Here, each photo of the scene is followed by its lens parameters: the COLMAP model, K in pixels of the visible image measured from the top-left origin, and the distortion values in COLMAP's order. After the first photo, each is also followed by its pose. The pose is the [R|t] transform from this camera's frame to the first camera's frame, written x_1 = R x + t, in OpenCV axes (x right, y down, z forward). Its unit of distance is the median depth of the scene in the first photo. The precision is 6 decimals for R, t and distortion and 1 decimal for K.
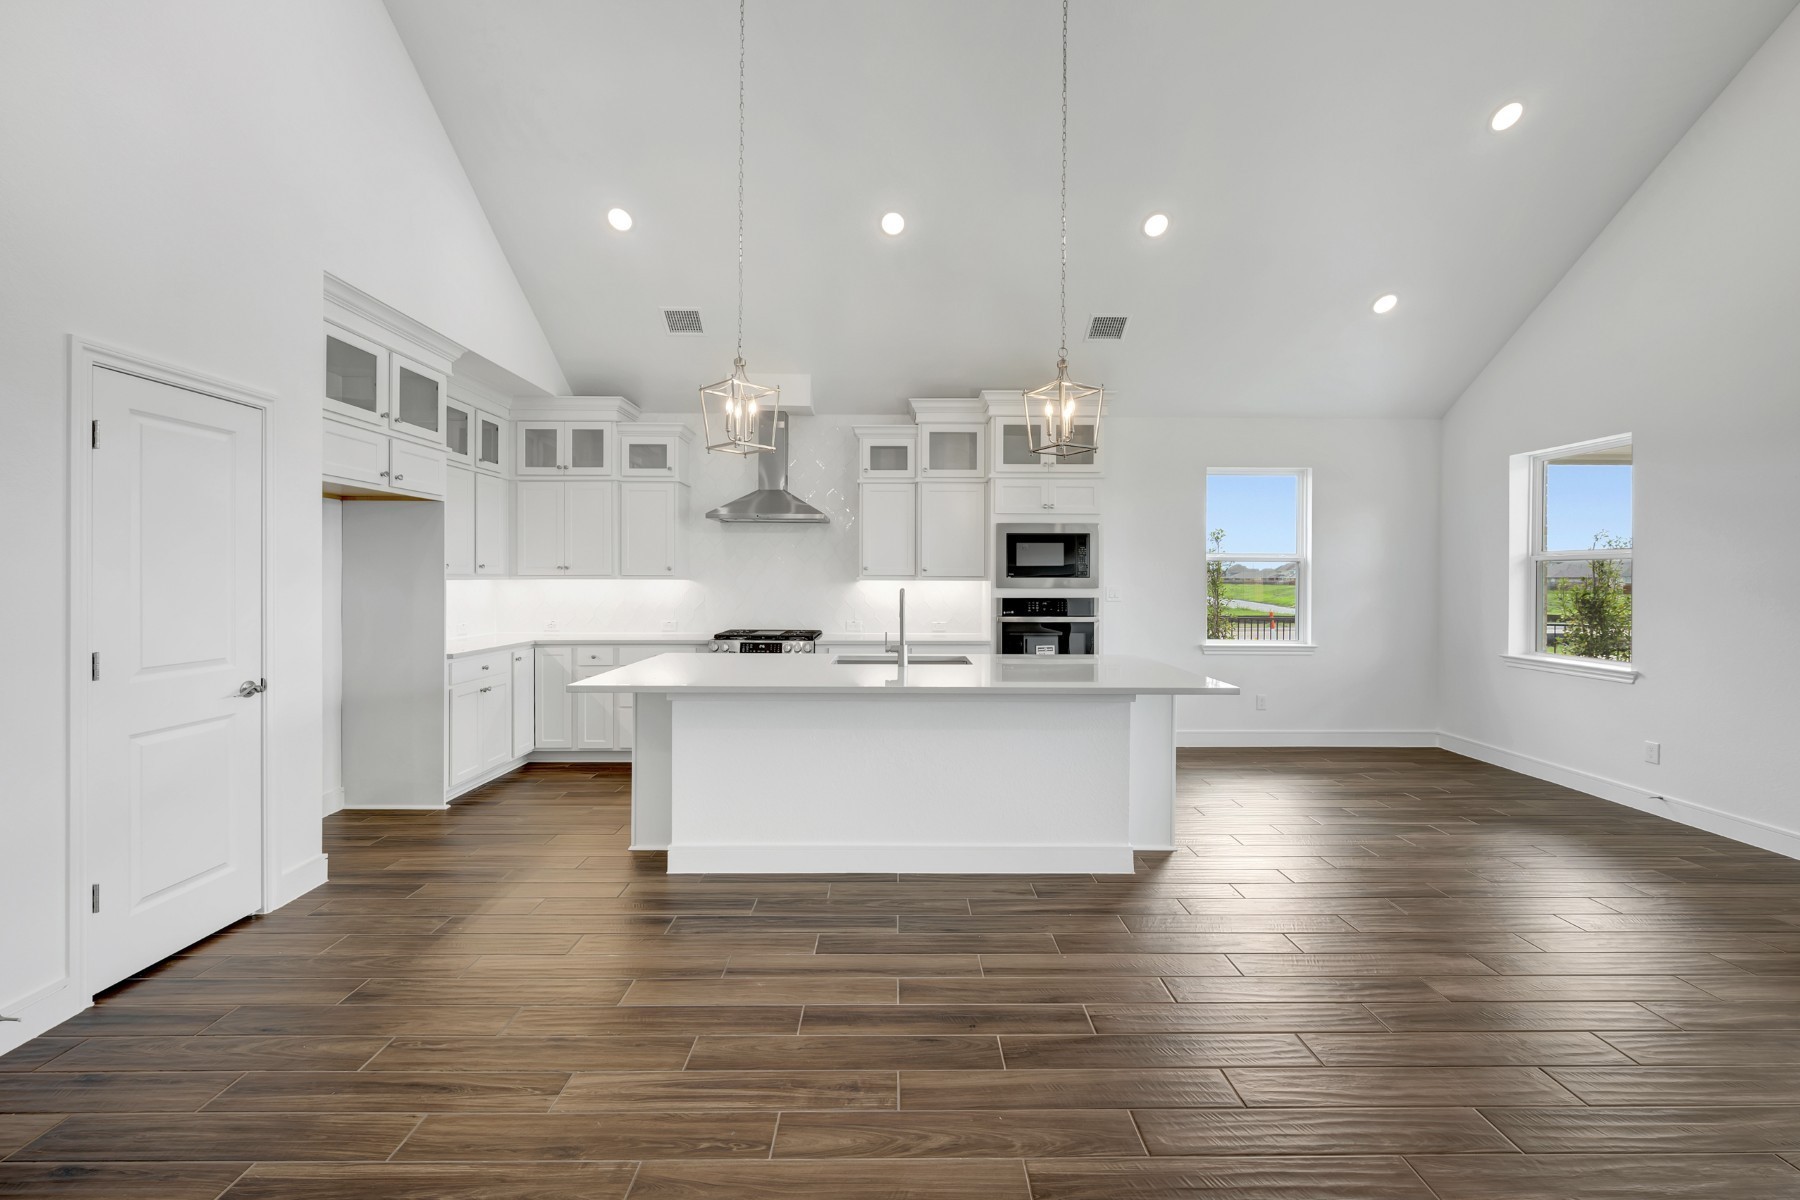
lens RADIAL K [[717.3, 0, 900.4], [0, 717.3, 579.7], [0, 0, 1]] dist [0.000792, 0.000199]
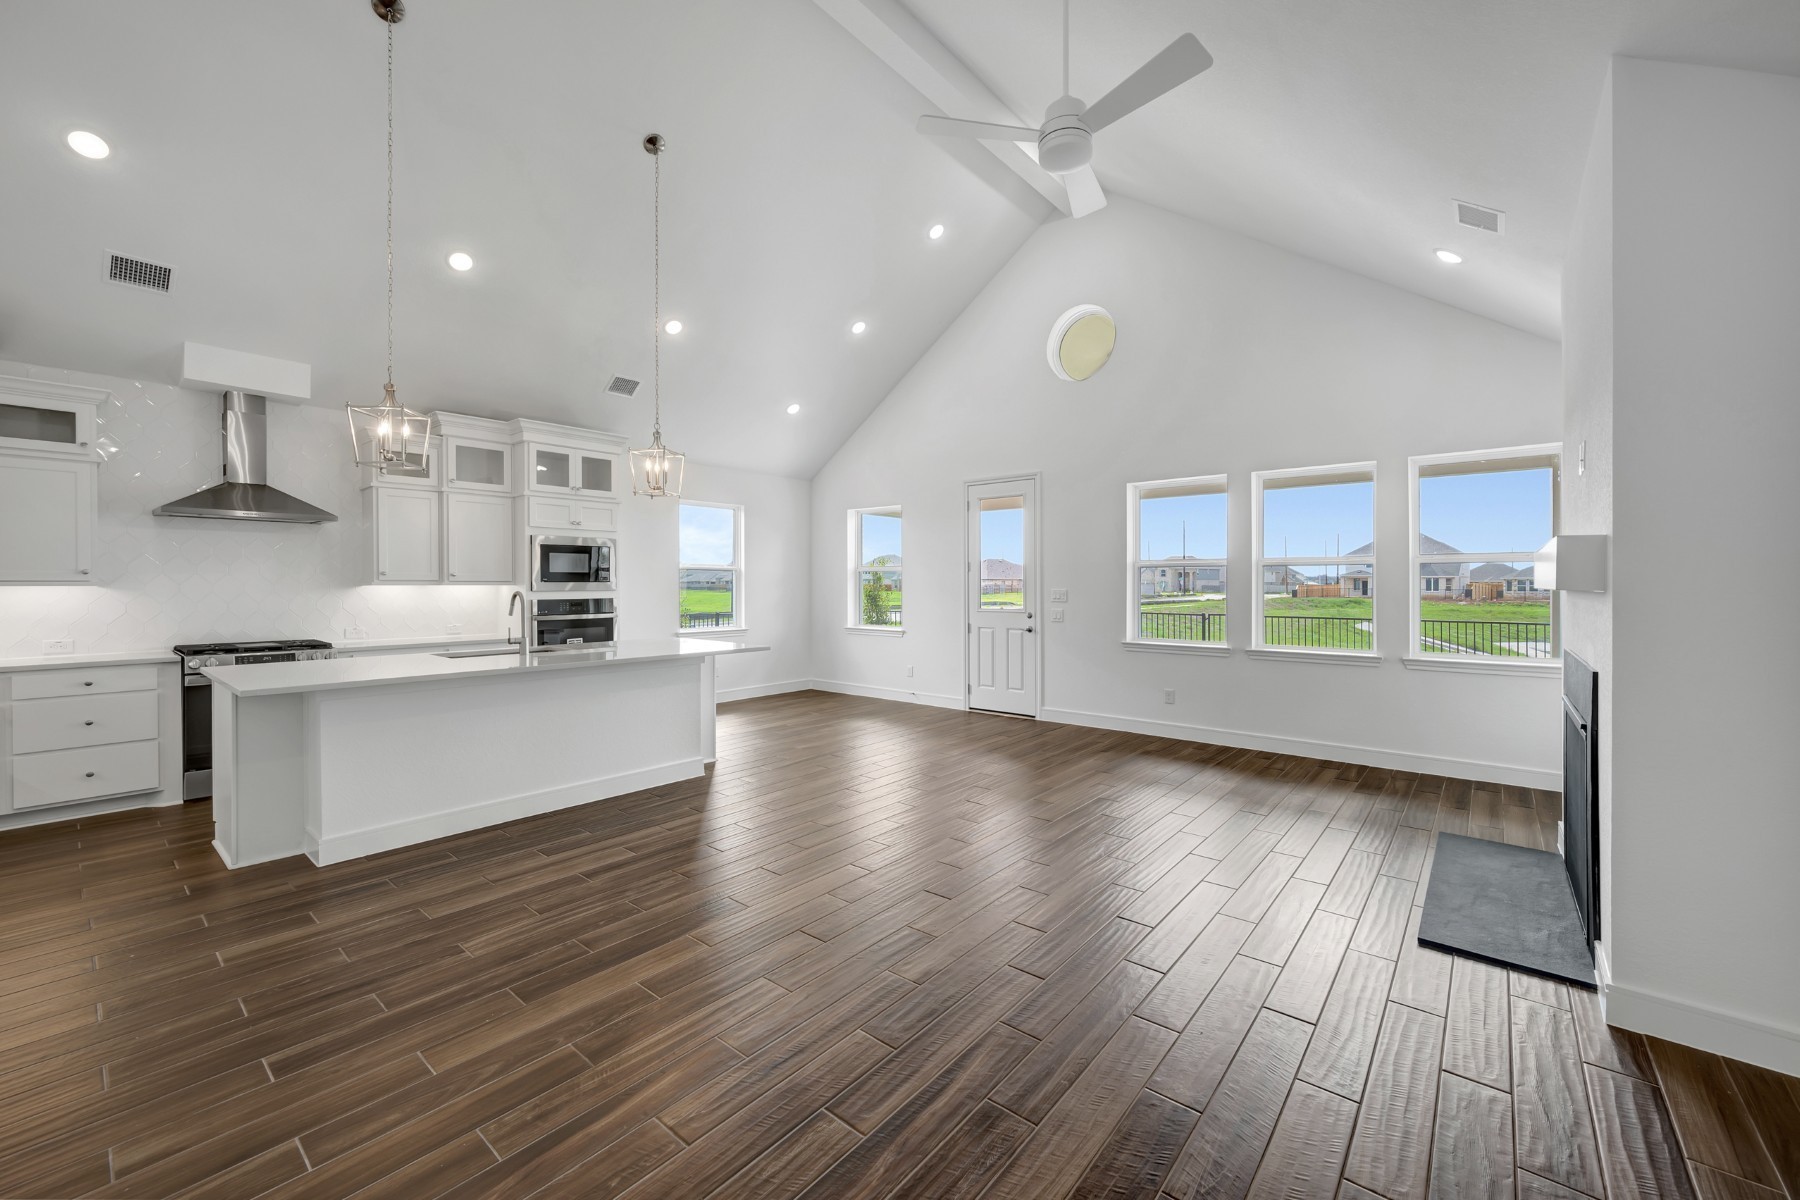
lens RADIAL K [[707.4, 0, 902.2], [0, 707.4, 591.9], [0, 0, 1]] dist [0.000420, 0.000057]
pose [[0.651975, -0.013073, 0.758127, -0.338797], [0.004699, 0.999902, 0.013202, 0.000353], [-0.758226, -0.005045, 0.651973, -0.191653]]
